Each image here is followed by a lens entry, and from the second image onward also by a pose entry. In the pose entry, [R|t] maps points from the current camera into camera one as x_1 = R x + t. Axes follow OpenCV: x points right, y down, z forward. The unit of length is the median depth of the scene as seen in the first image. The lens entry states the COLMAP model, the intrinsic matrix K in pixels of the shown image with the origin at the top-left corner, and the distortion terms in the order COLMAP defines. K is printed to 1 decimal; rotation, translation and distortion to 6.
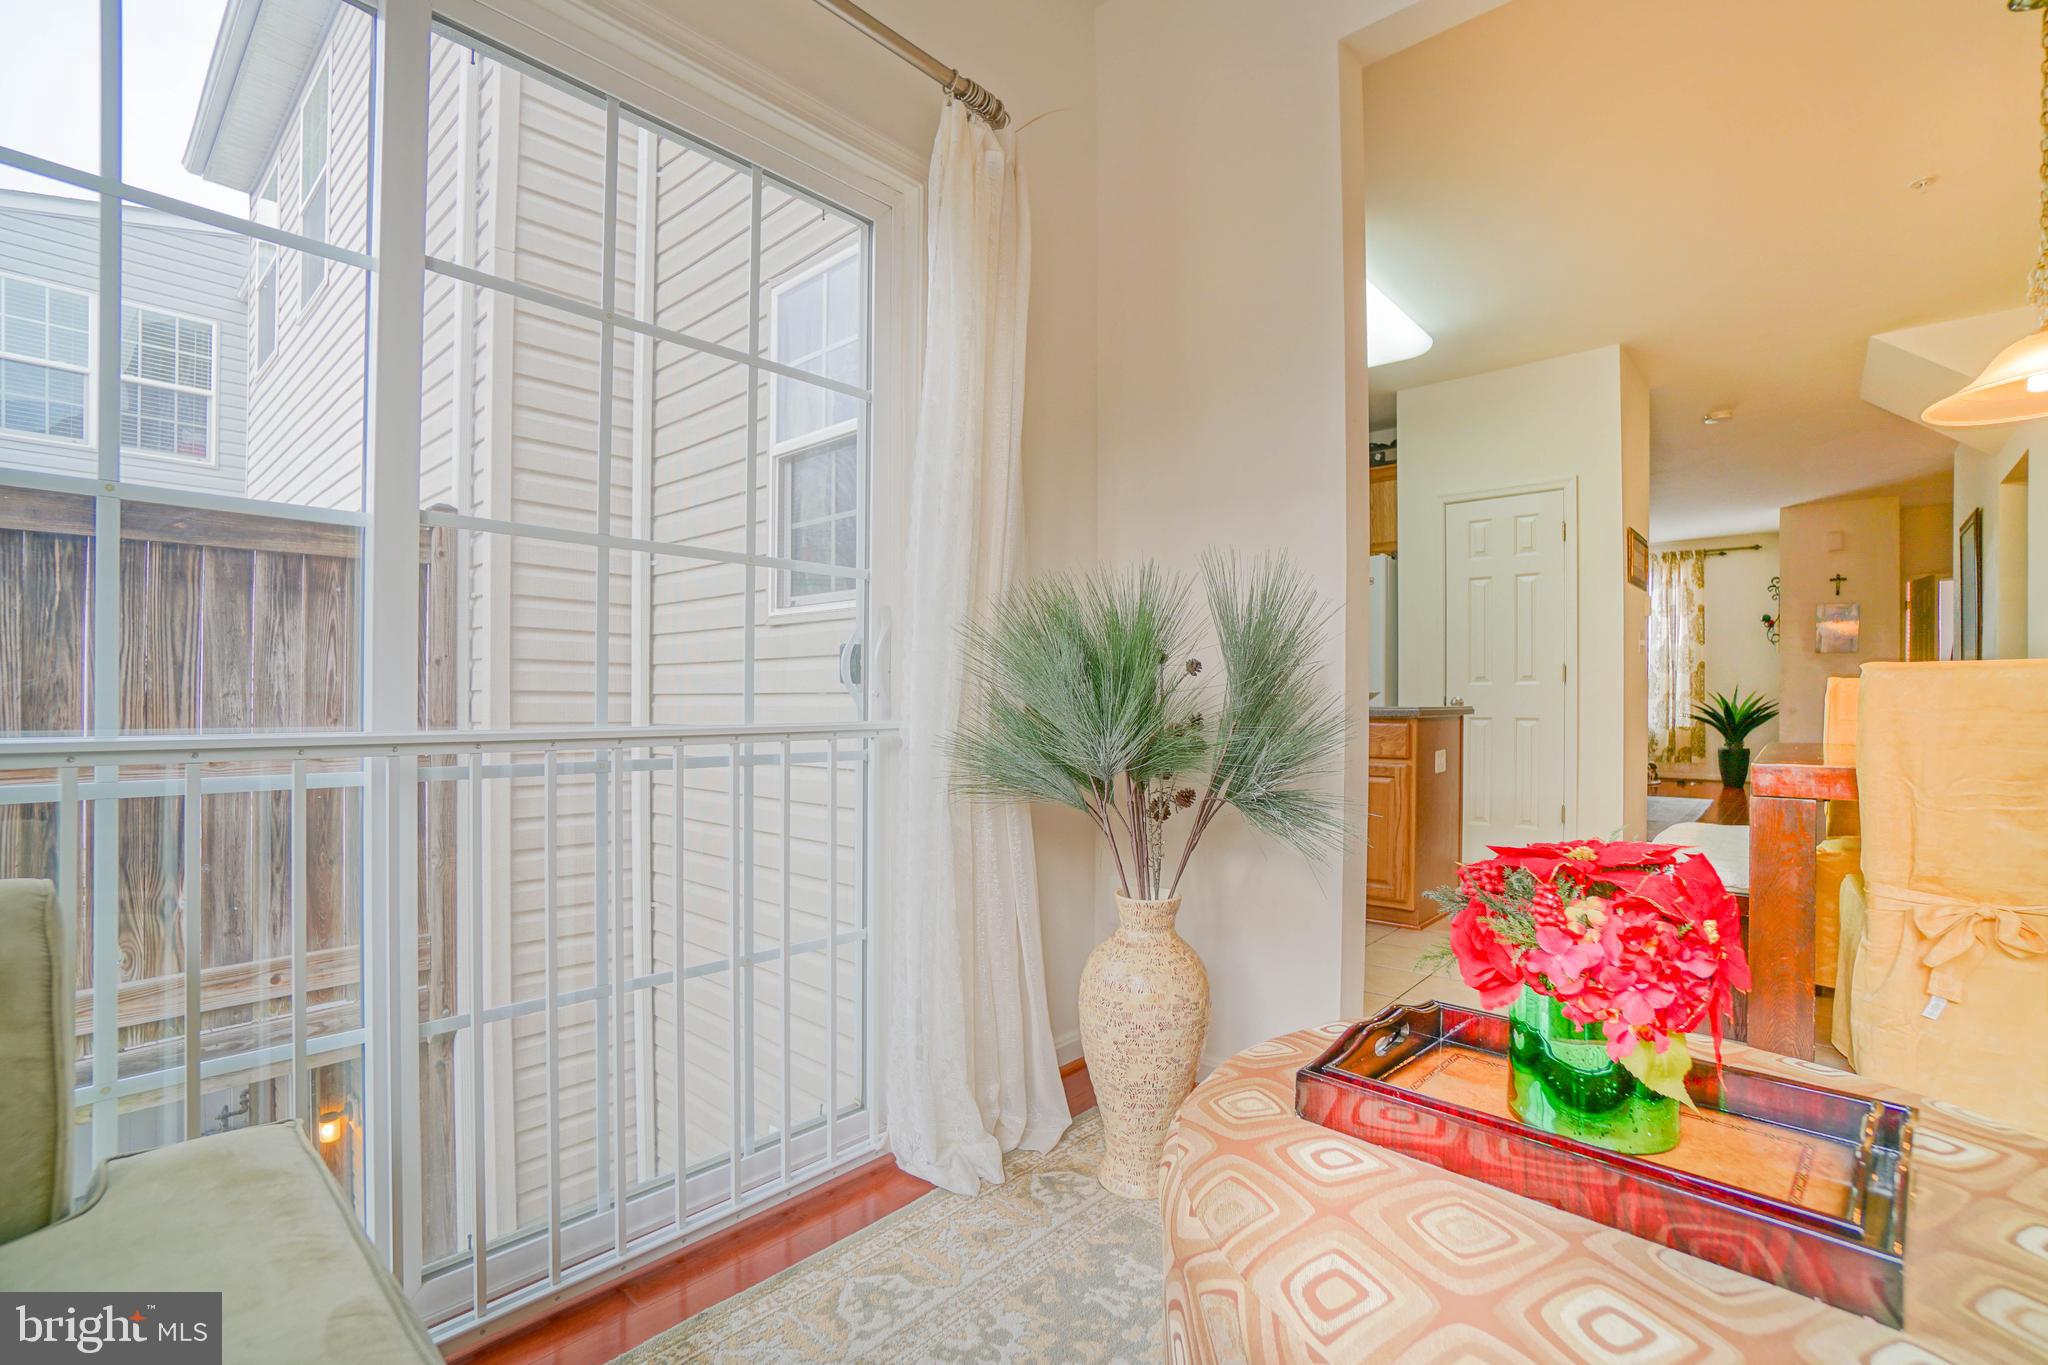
lens RADIAL K [[903.8, 0, 1014.2], [0, 903.8, 696.6], [0, 0, 1]] dist [-0.056987, 0.015070]
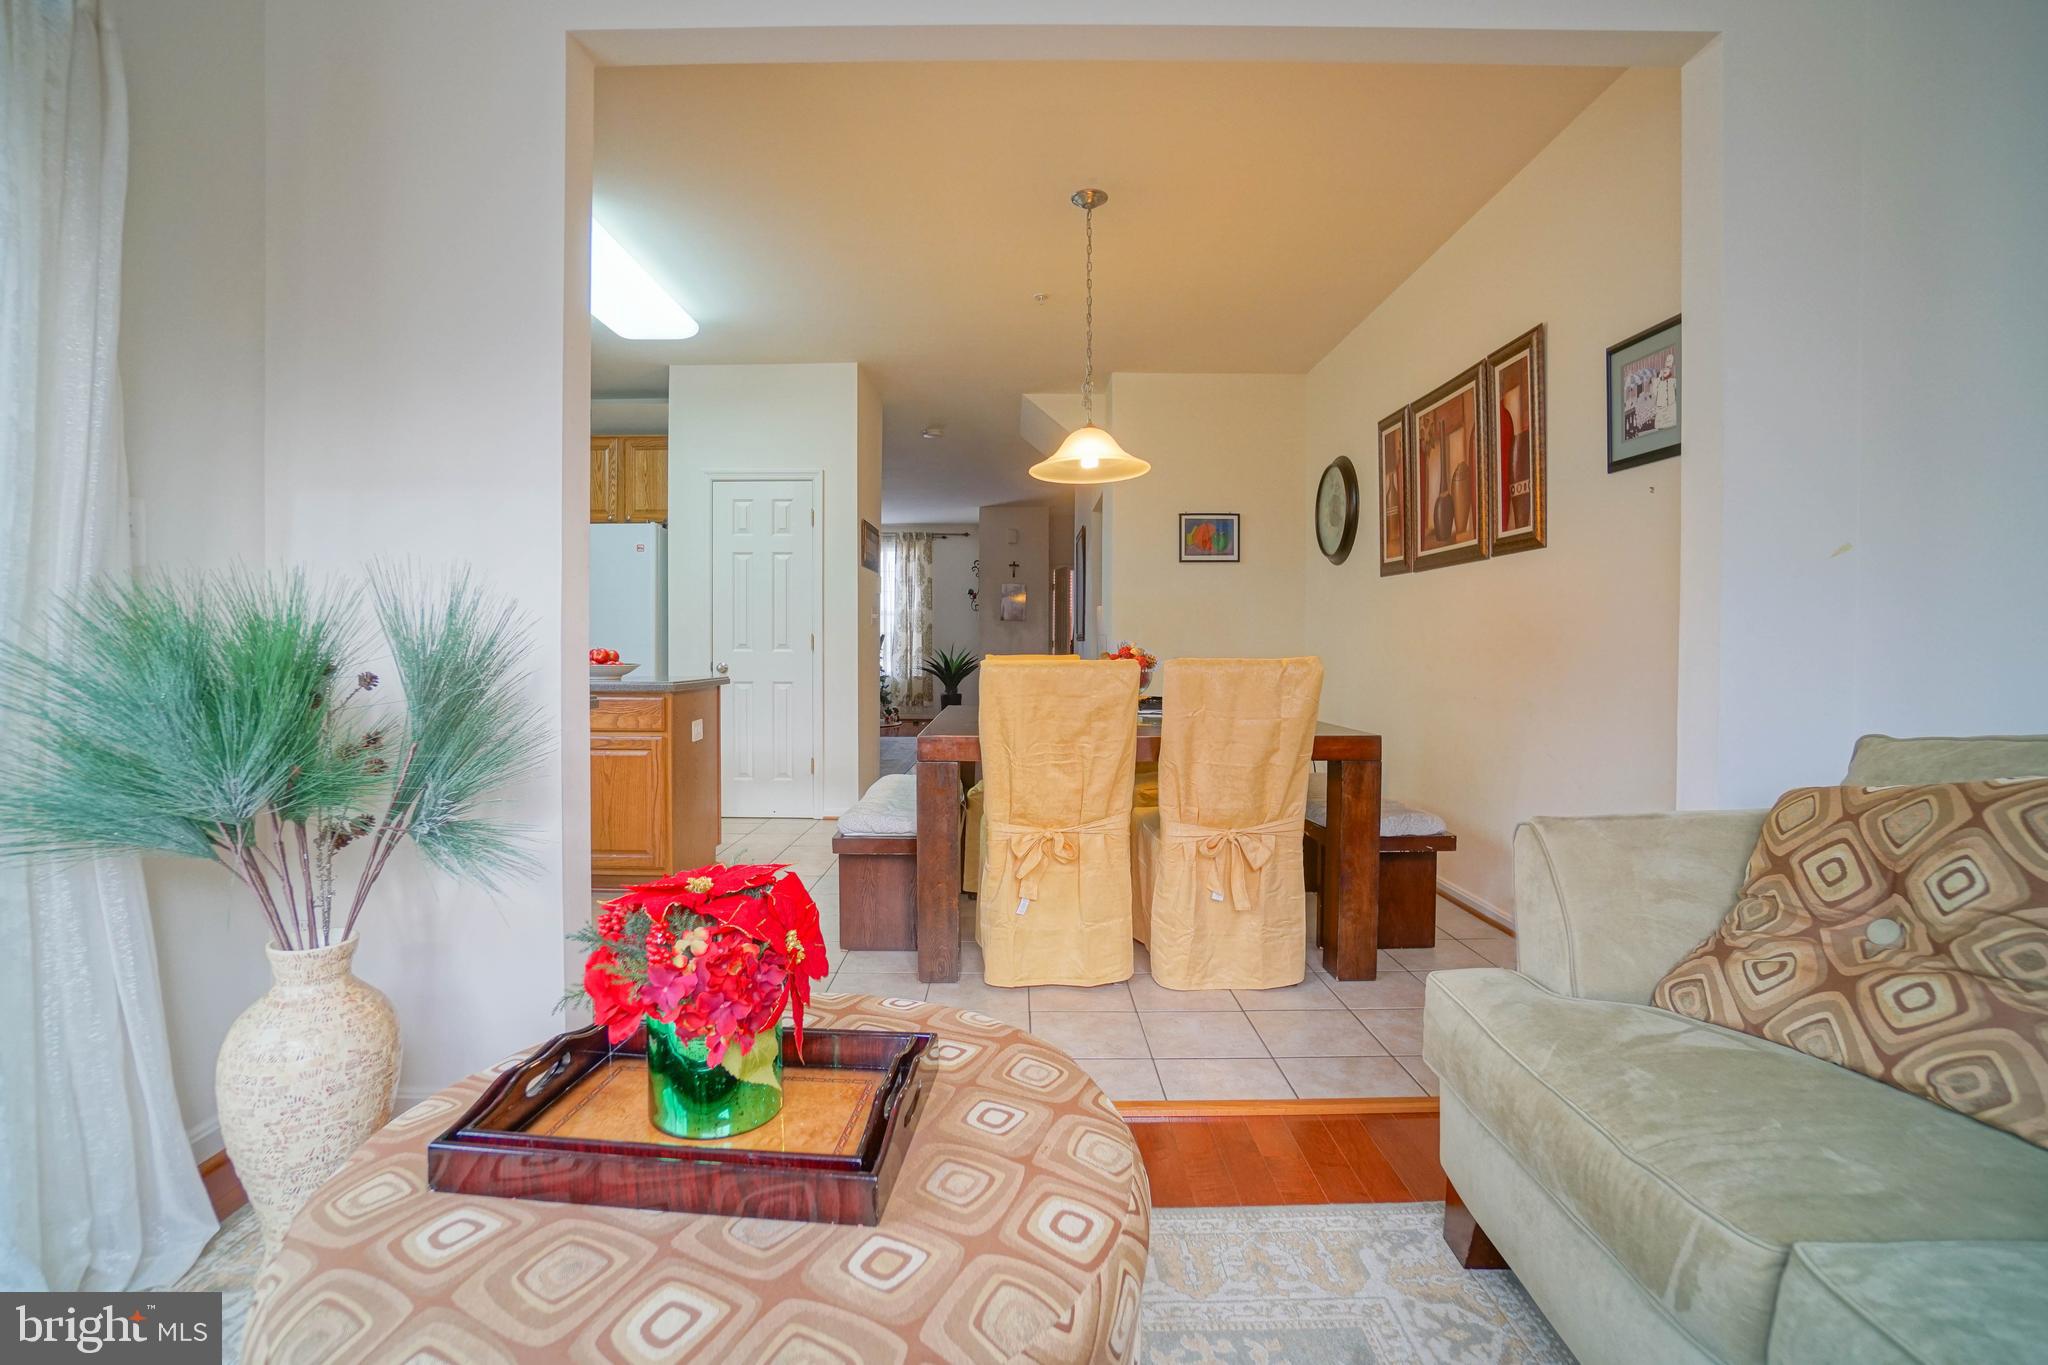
lens RADIAL K [[903.8, 0, 1001.4], [0, 903.8, 657.4], [0, 0, 1]] dist [-0.056987, 0.015070]
pose [[0.742896, -0.001581, 0.669405, 0.080760], [-0.009221, 0.999878, 0.012595, -0.071310], [-0.669343, -0.015530, 0.742791, -0.064259]]
